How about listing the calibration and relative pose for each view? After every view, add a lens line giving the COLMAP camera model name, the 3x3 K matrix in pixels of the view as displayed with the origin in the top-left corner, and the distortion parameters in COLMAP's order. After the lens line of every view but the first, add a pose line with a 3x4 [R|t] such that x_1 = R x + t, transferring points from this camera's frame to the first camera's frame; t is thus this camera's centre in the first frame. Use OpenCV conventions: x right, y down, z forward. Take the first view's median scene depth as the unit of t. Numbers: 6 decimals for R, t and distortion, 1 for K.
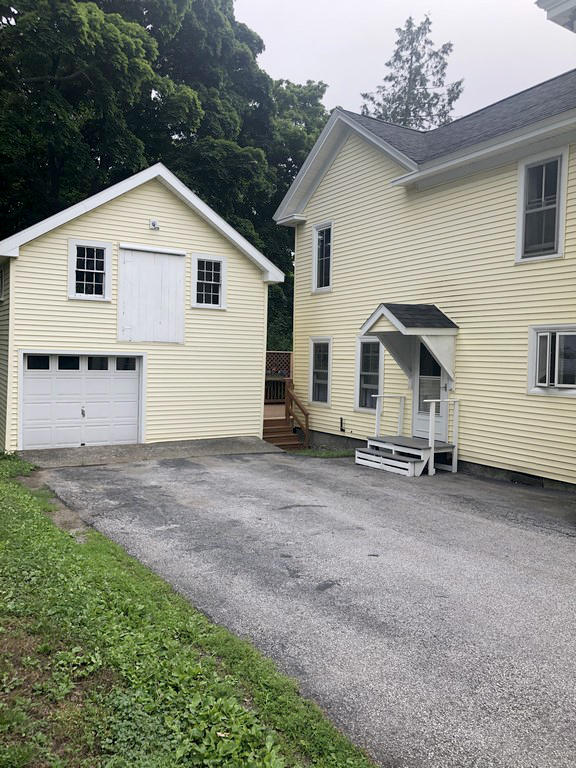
lens RADIAL K [[630.9, 0, 288.0], [0, 630.9, 384.0], [0, 0, 1]] dist [0.023452, -0.008668]
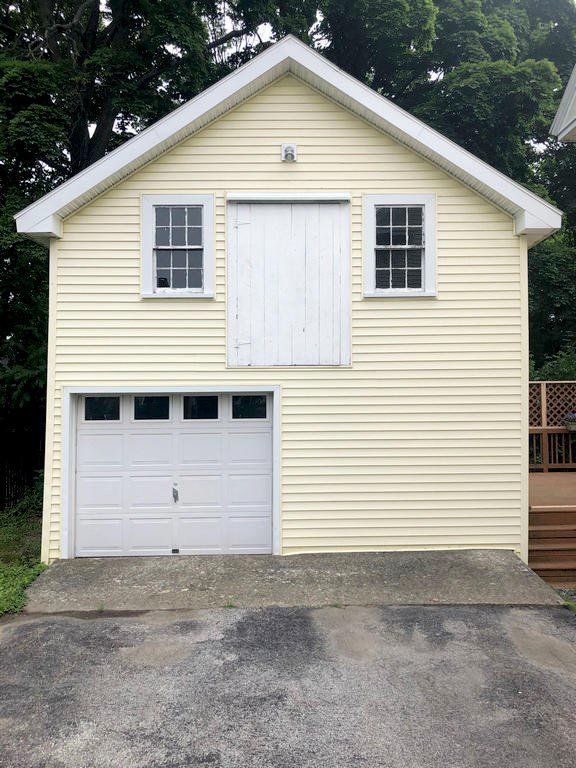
lens RADIAL K [[630.9, 0, 288.0], [0, 630.9, 384.0], [0, 0, 1]] dist [0.023452, -0.008668]
pose [[0.869546, -0.043429, -0.491938, 0.048783], [0.007074, 0.997119, -0.075522, -0.010035], [0.493801, 0.062190, 0.867348, 0.532188]]
